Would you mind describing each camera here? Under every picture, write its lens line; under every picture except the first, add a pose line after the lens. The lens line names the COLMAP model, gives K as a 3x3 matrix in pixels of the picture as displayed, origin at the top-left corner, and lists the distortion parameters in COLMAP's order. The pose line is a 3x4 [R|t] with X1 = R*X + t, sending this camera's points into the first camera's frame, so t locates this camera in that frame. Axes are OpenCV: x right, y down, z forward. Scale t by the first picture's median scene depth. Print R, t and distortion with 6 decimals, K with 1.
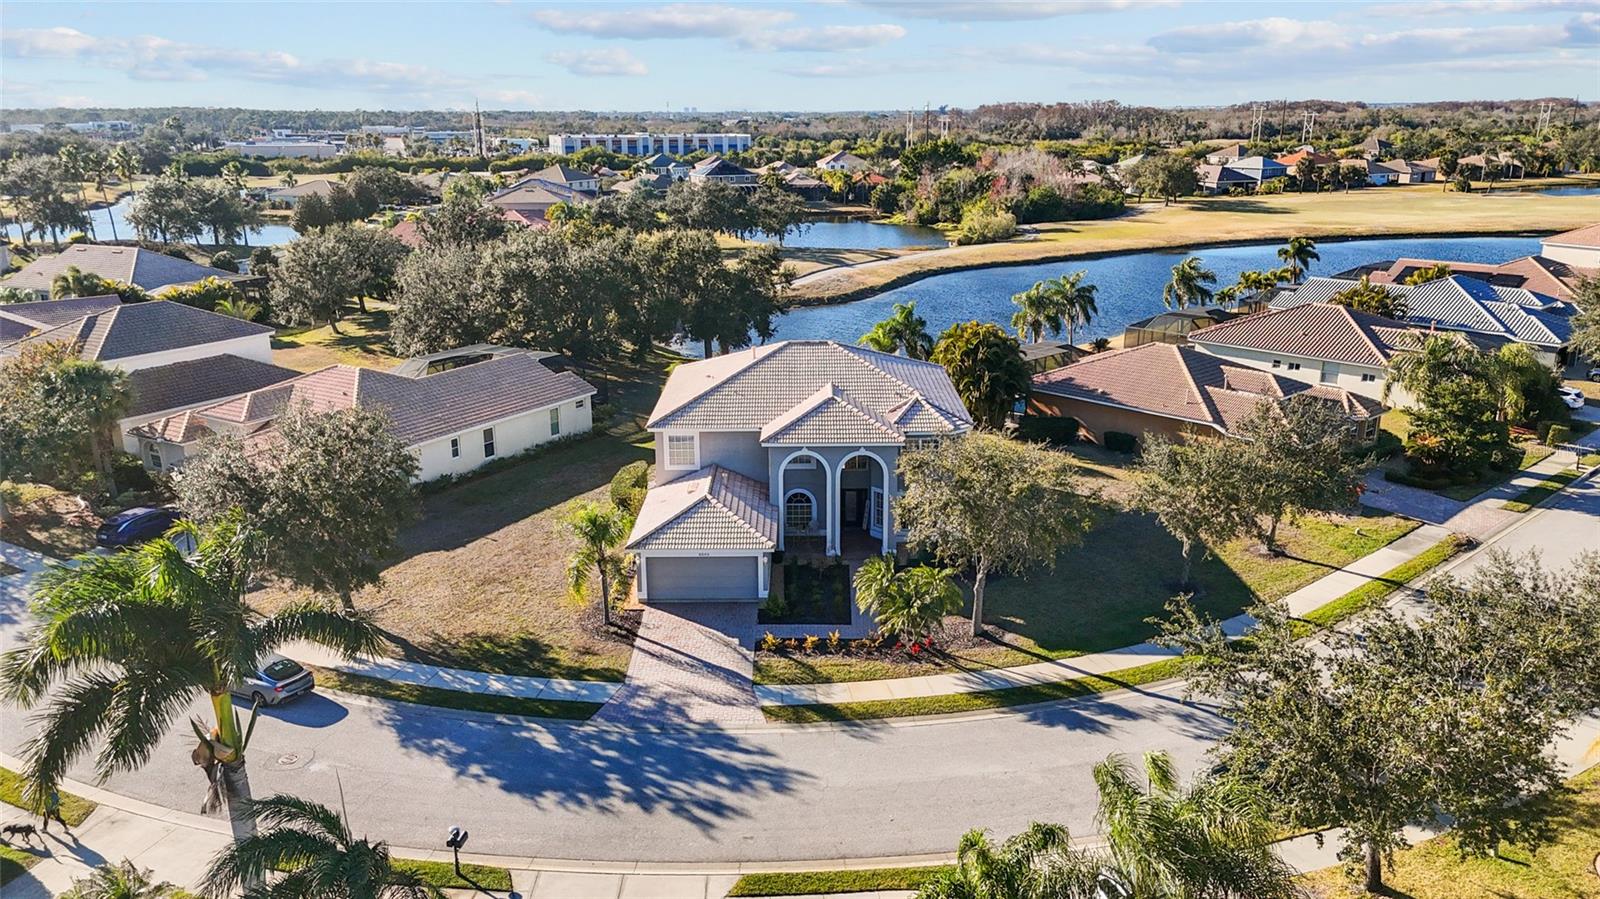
lens RADIAL K [[1181.7, 0, 805.5], [0, 1181.7, 444.8], [0, 0, 1]] dist [0.076009, -0.069300]
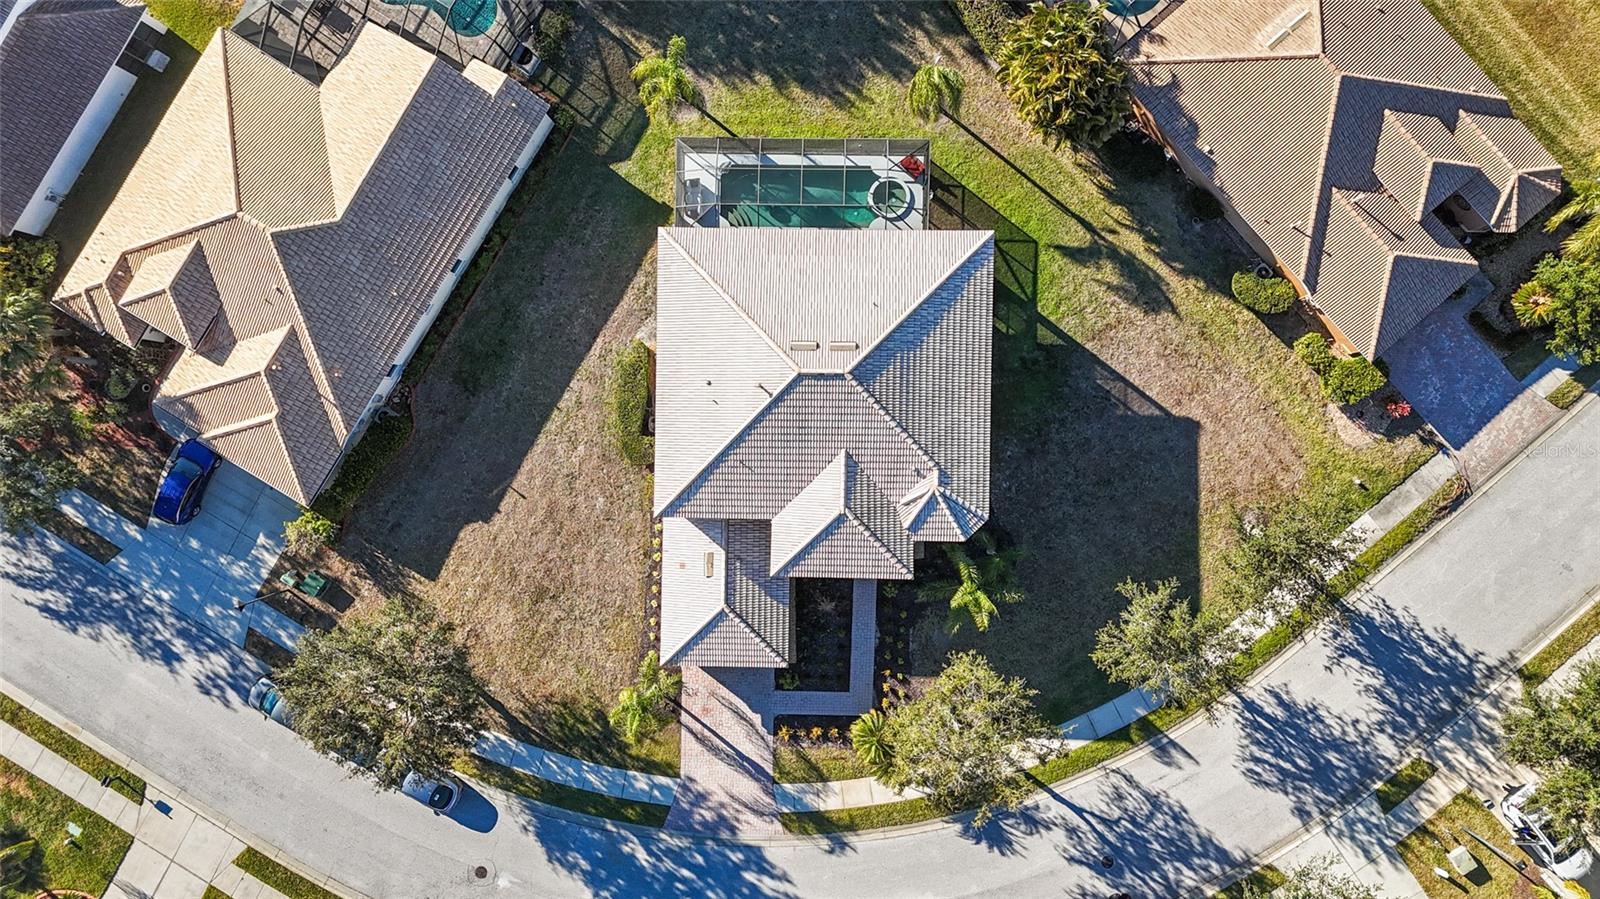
lens RADIAL K [[1181.7, 0, 805.5], [0, 1181.7, 444.8], [0, 0, 1]] dist [0.076009, -0.069300]
pose [[0.999847, 0.013334, -0.011323, 0.001961], [0.007286, 0.271060, 0.962535, -0.814054], [0.015903, -0.962470, 0.270921, 0.655648]]
